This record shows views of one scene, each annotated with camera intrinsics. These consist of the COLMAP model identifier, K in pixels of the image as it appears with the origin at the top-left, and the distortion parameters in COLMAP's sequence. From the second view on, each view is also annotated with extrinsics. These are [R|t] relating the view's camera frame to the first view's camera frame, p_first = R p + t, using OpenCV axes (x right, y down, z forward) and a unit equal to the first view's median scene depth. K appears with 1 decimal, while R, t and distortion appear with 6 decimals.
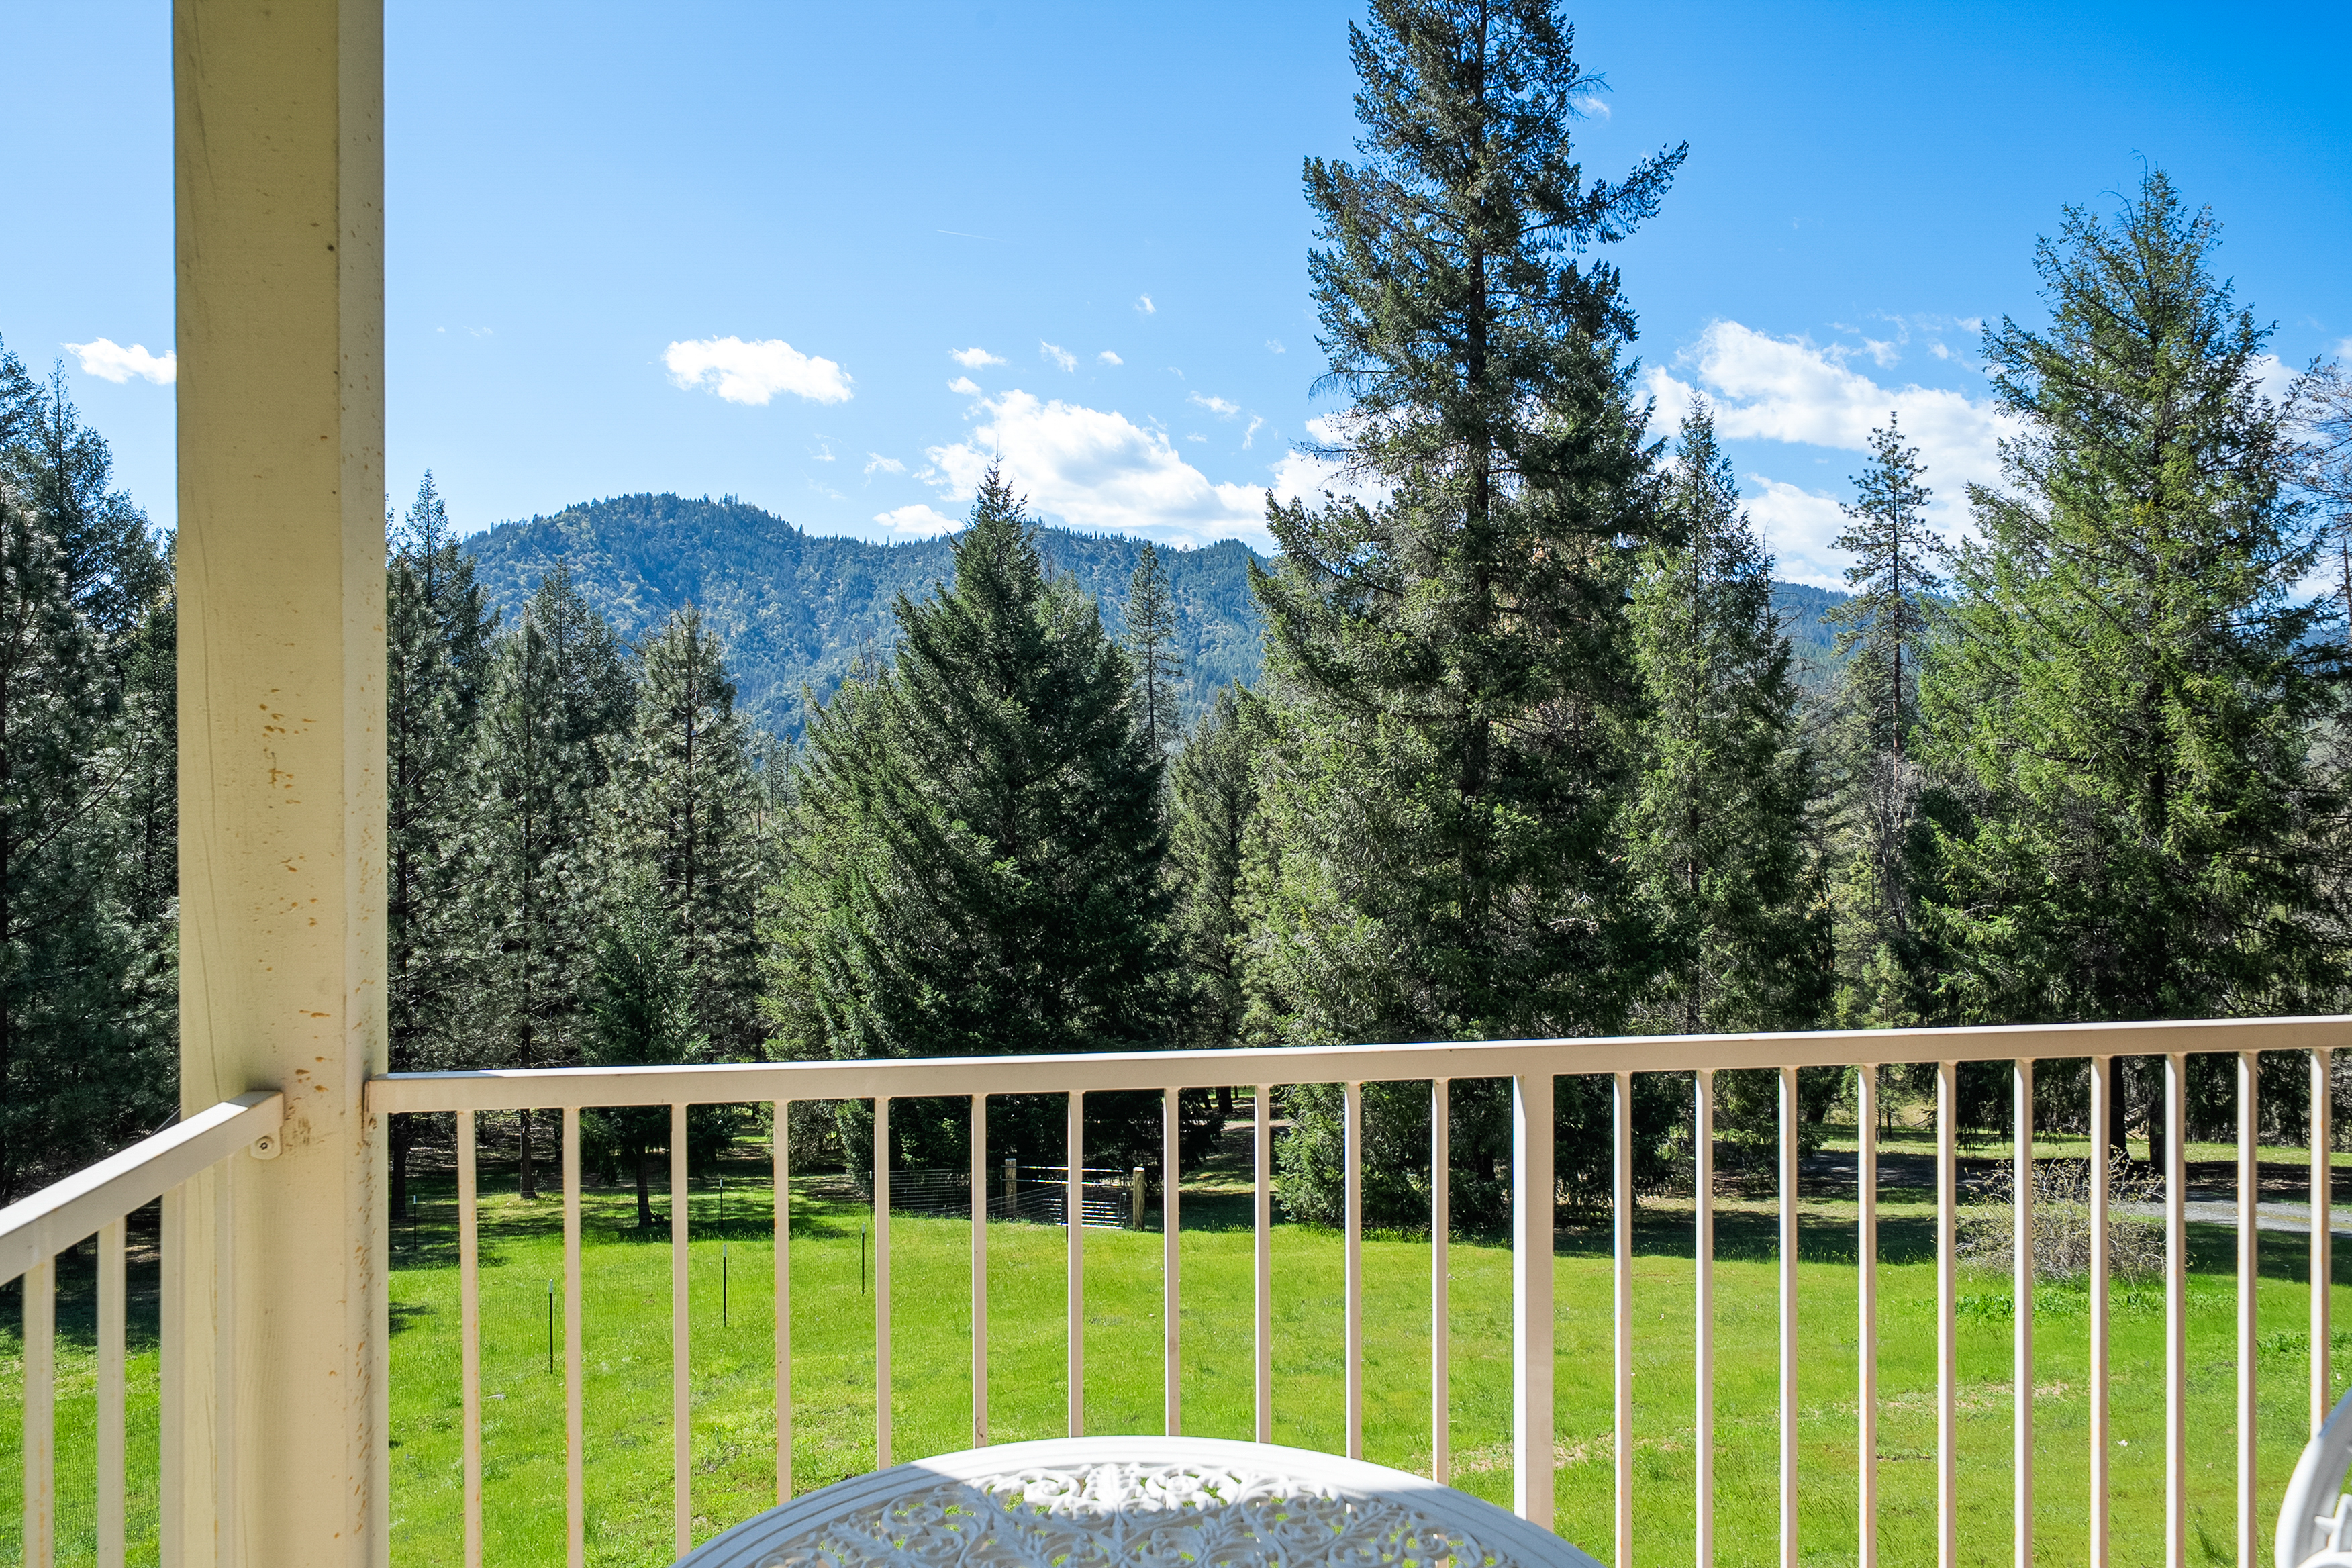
lens RADIAL K [[1600.6, 0, 1170.7], [0, 1600.6, 784.2], [0, 0, 1]] dist [0.001754, 0.001030]
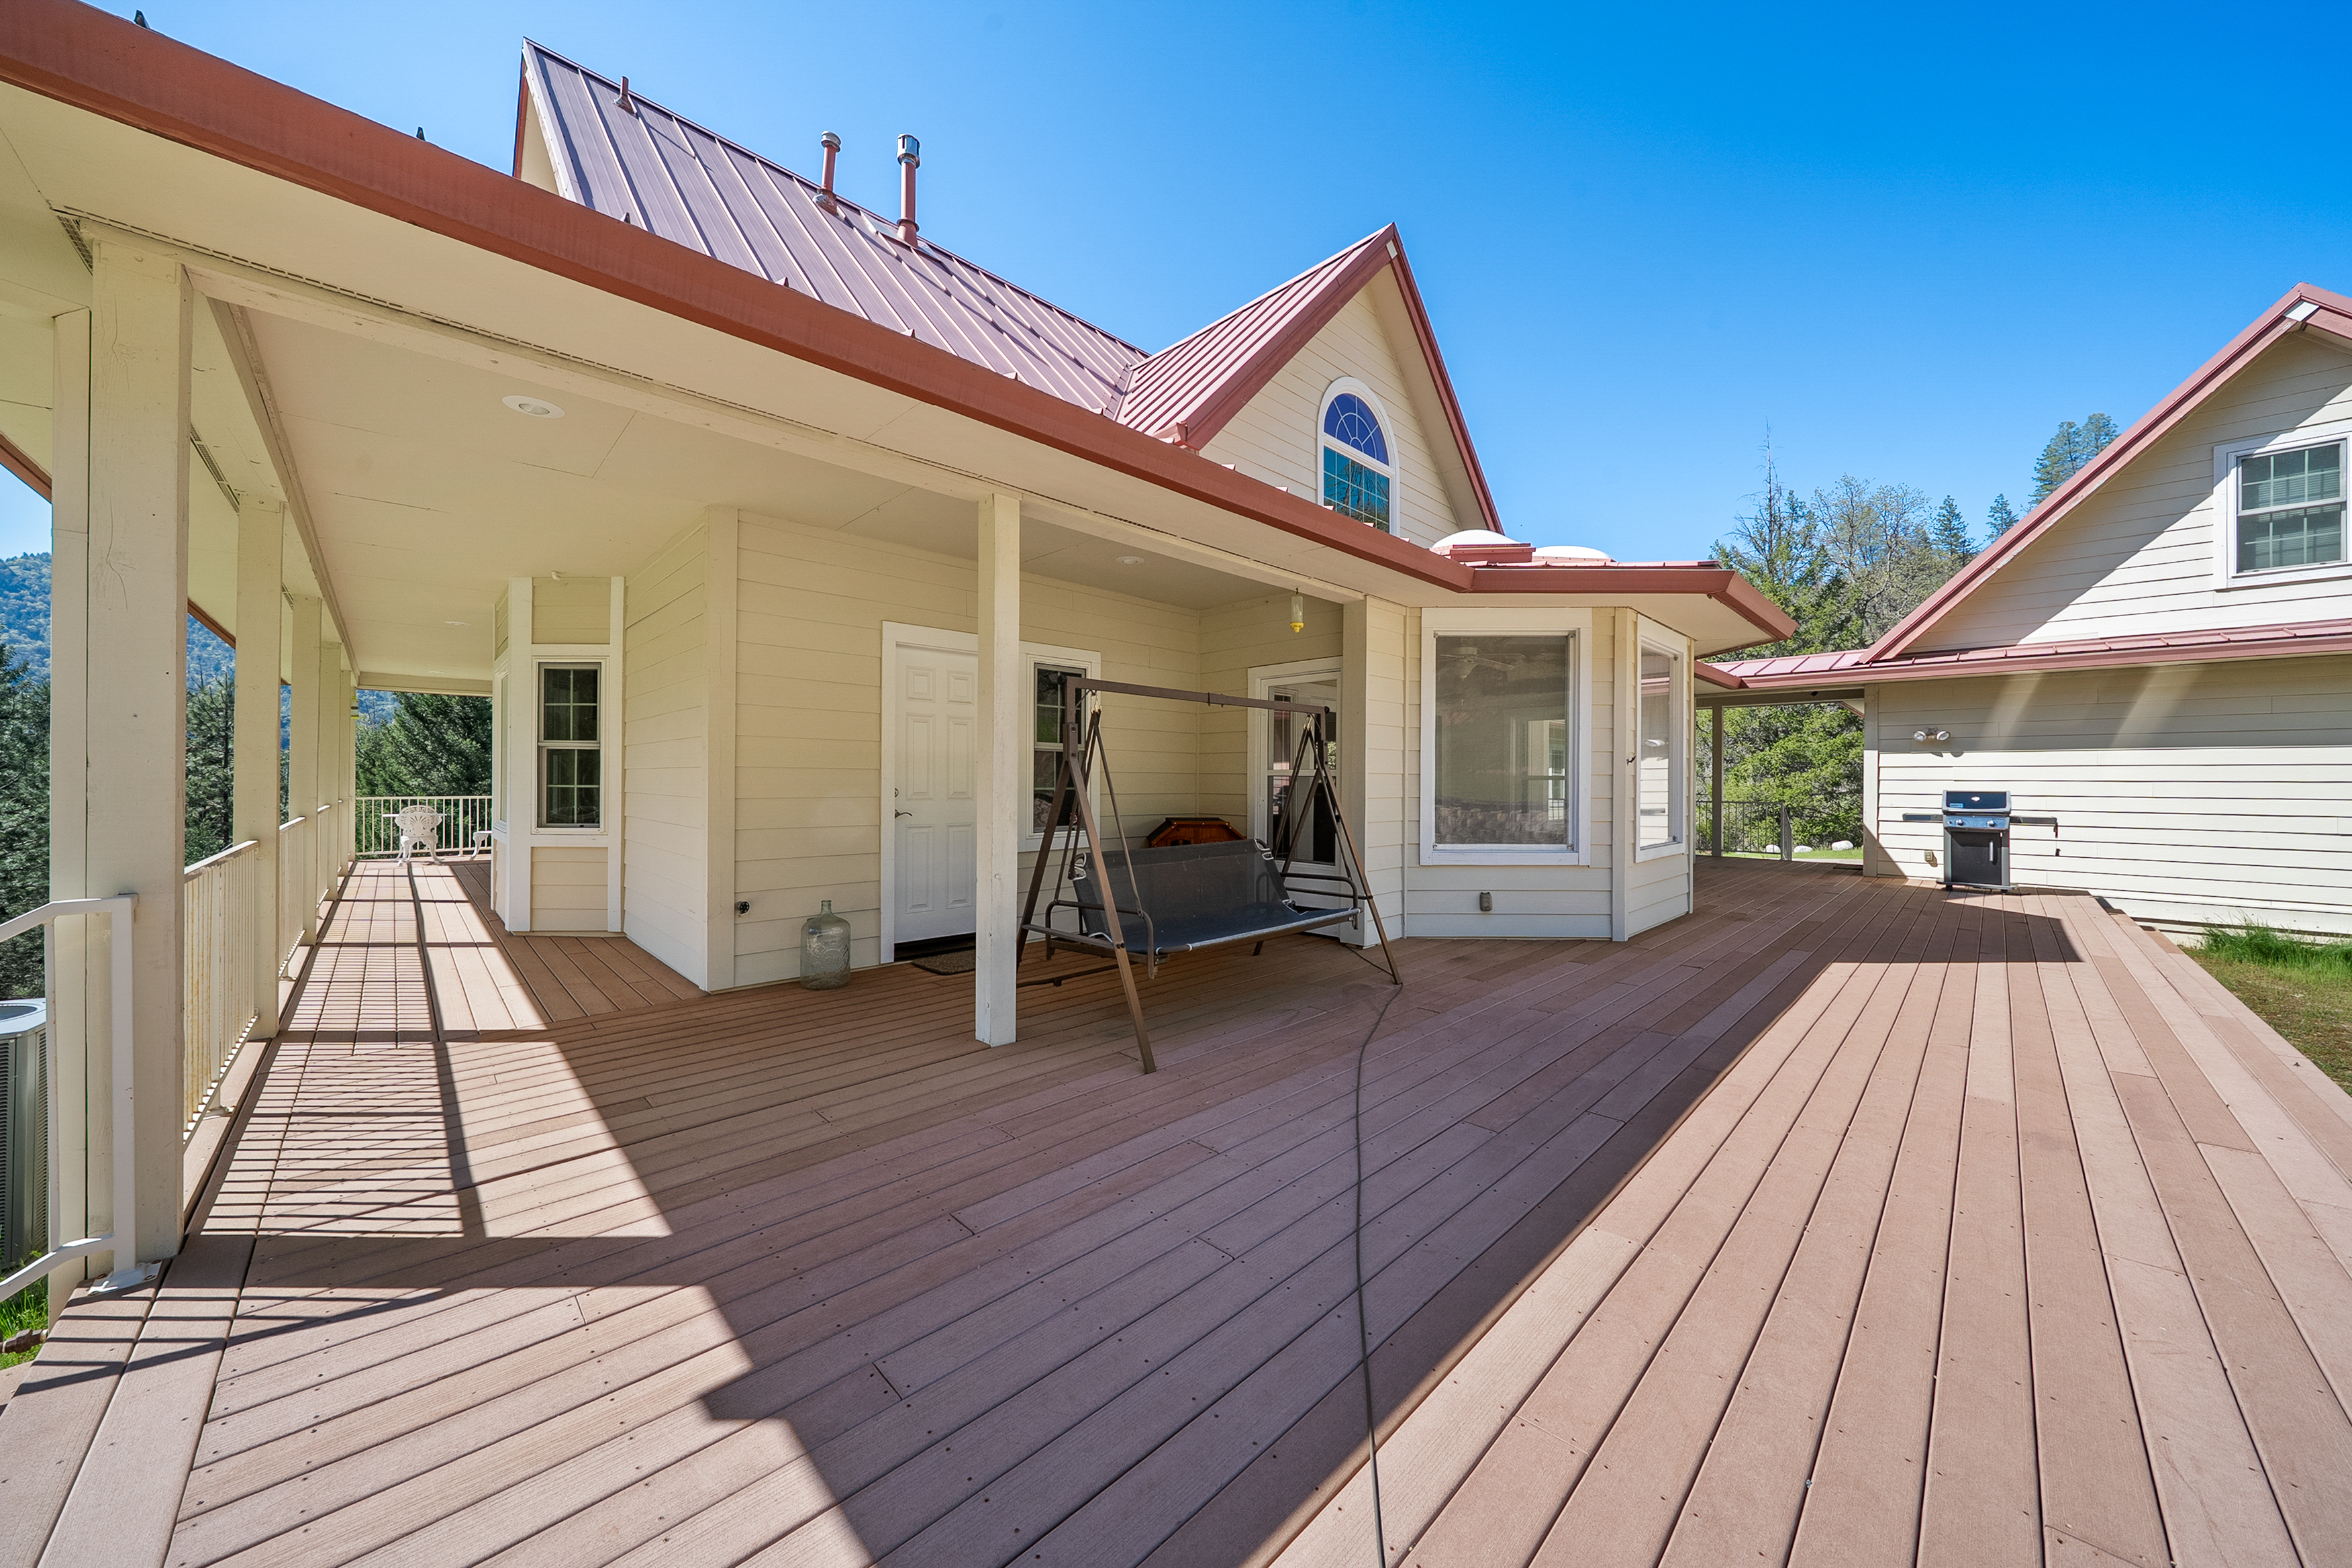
lens RADIAL K [[804.4, 0, 1182.5], [0, 804.4, 775.7], [0, 0, 1]] dist [-0.006538, 0.000256]
pose [[0.818655, 0.004918, 0.574265, 0.058724], [-0.000738, 0.999972, -0.007512, 0.000519], [-0.574285, 0.005726, 0.818635, -0.361381]]
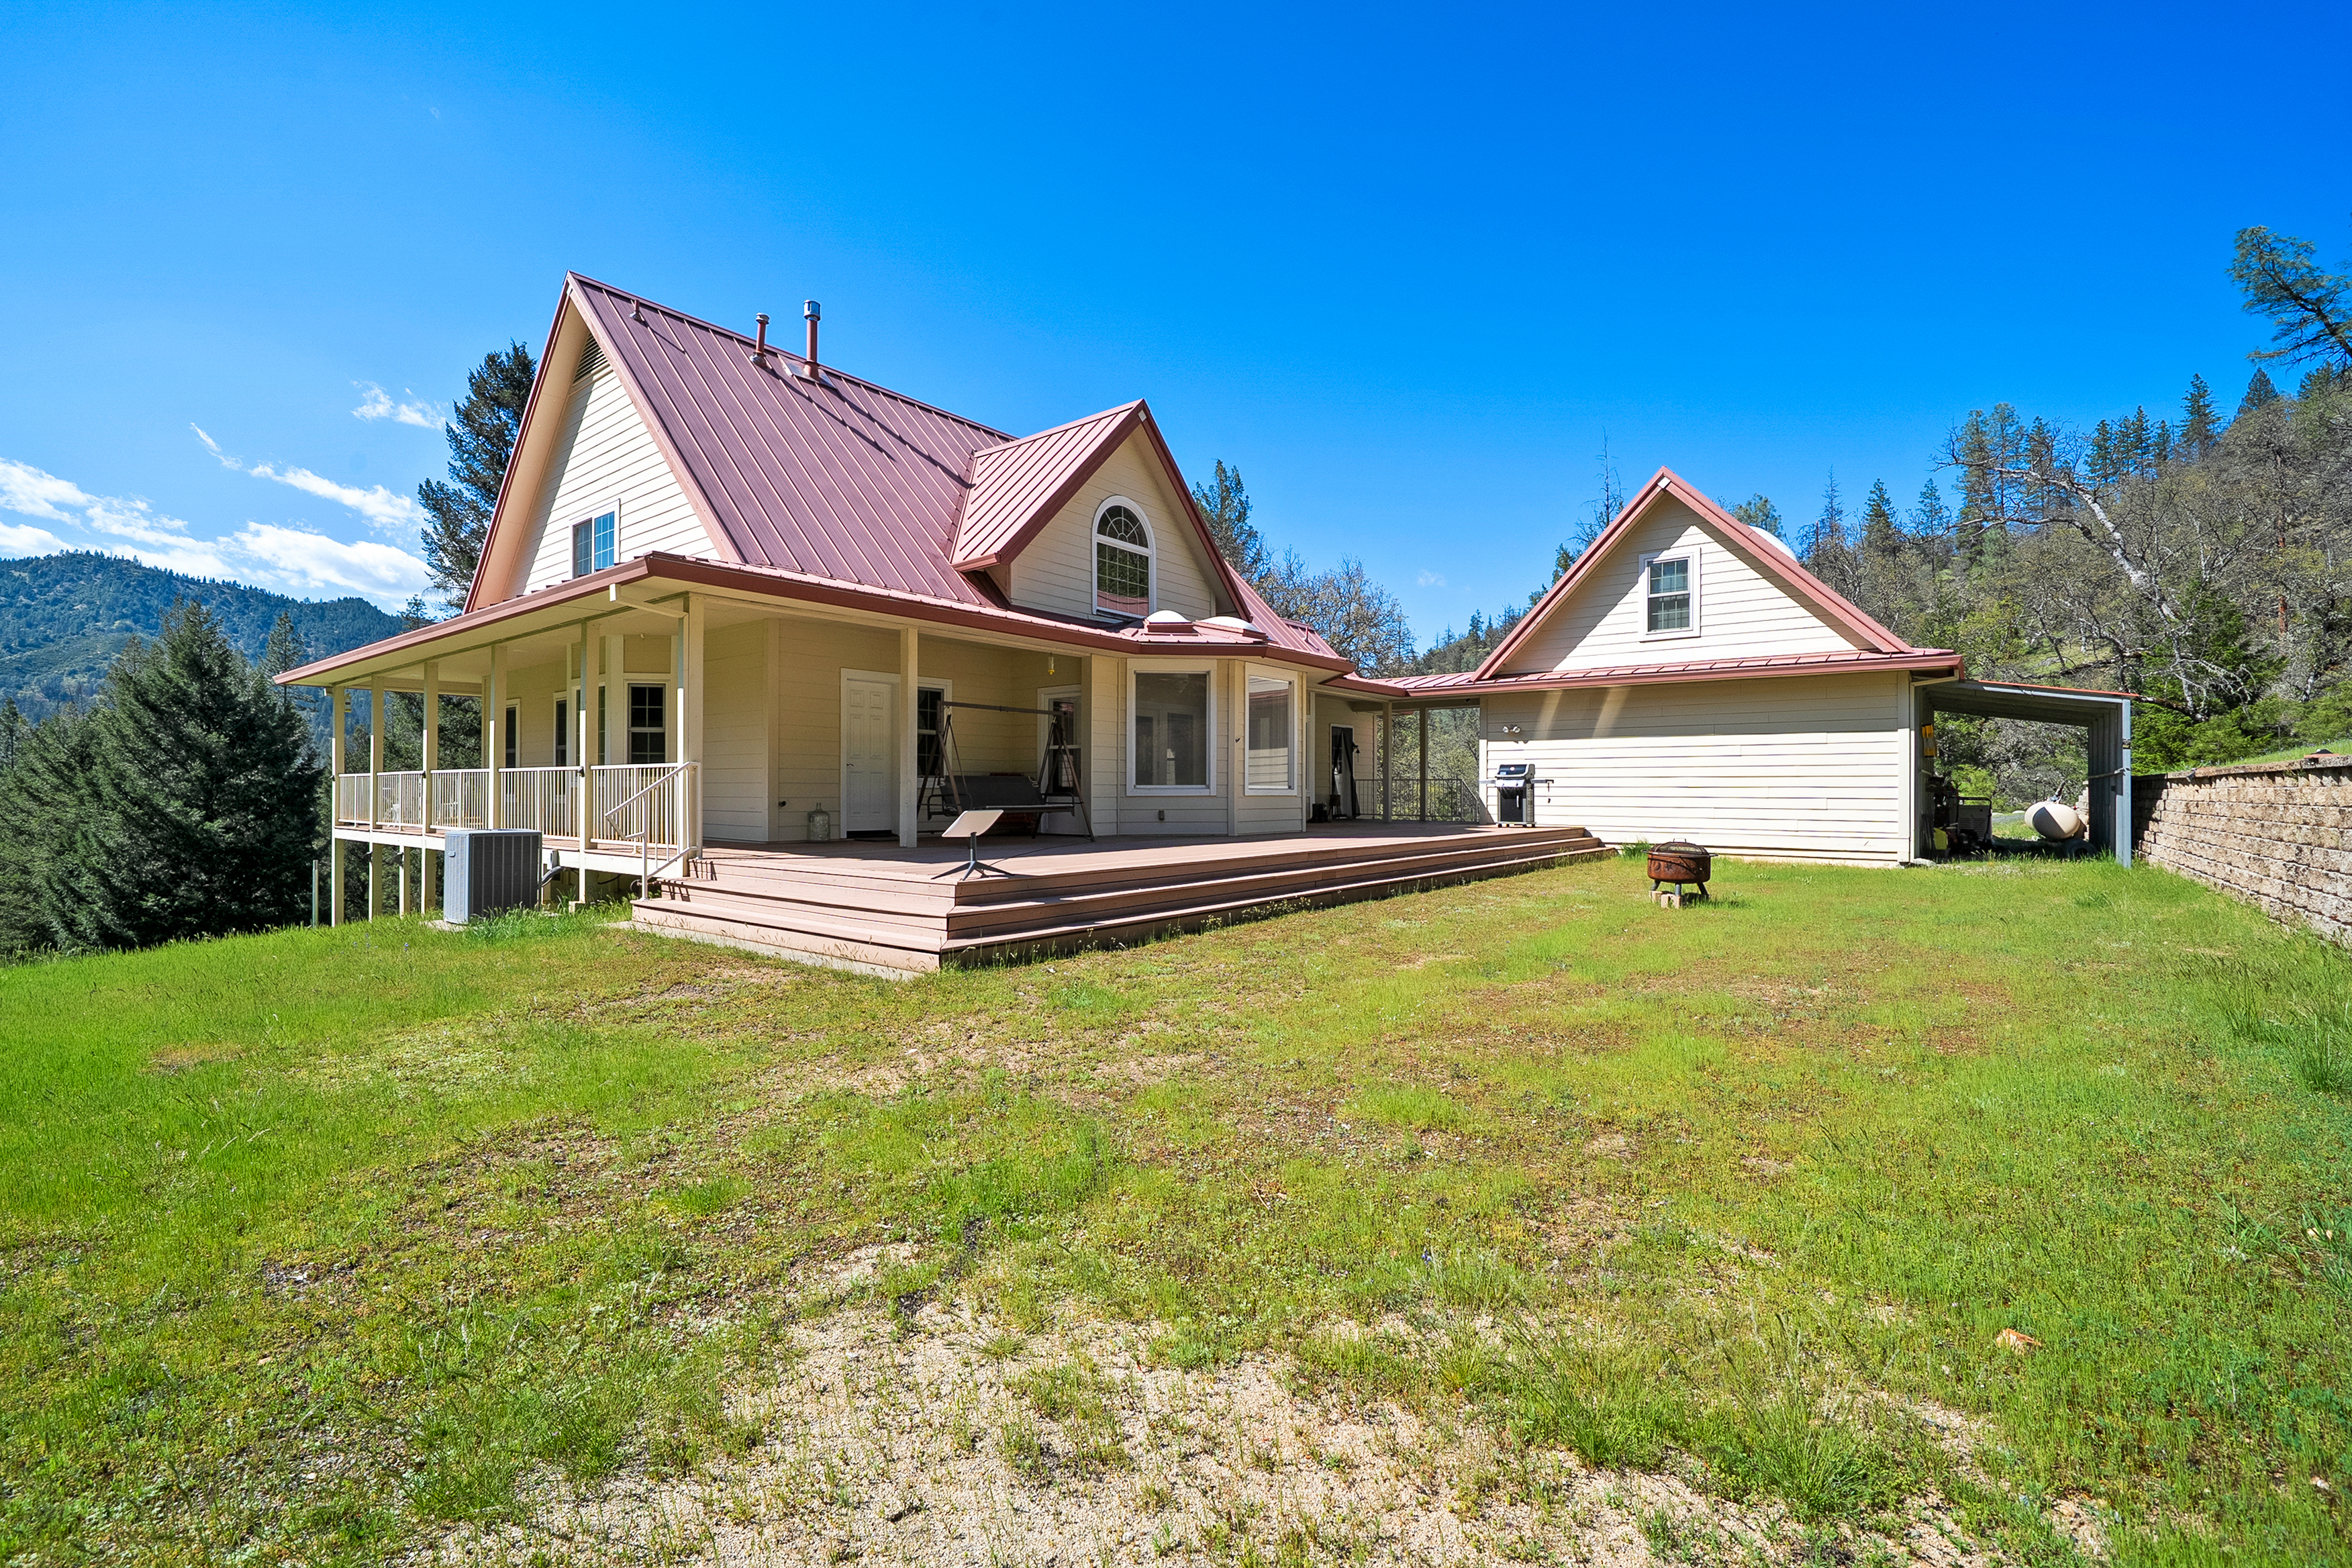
lens RADIAL K [[996.9, 0, 1176.8], [0, 996.9, 785.9], [0, 0, 1]] dist [0.002036, -0.000324]
pose [[0.747068, 0.001696, 0.664746, -0.036784], [0.002567, 0.999982, -0.005436, 0.014456], [-0.664743, 0.005768, 0.747050, -0.535359]]
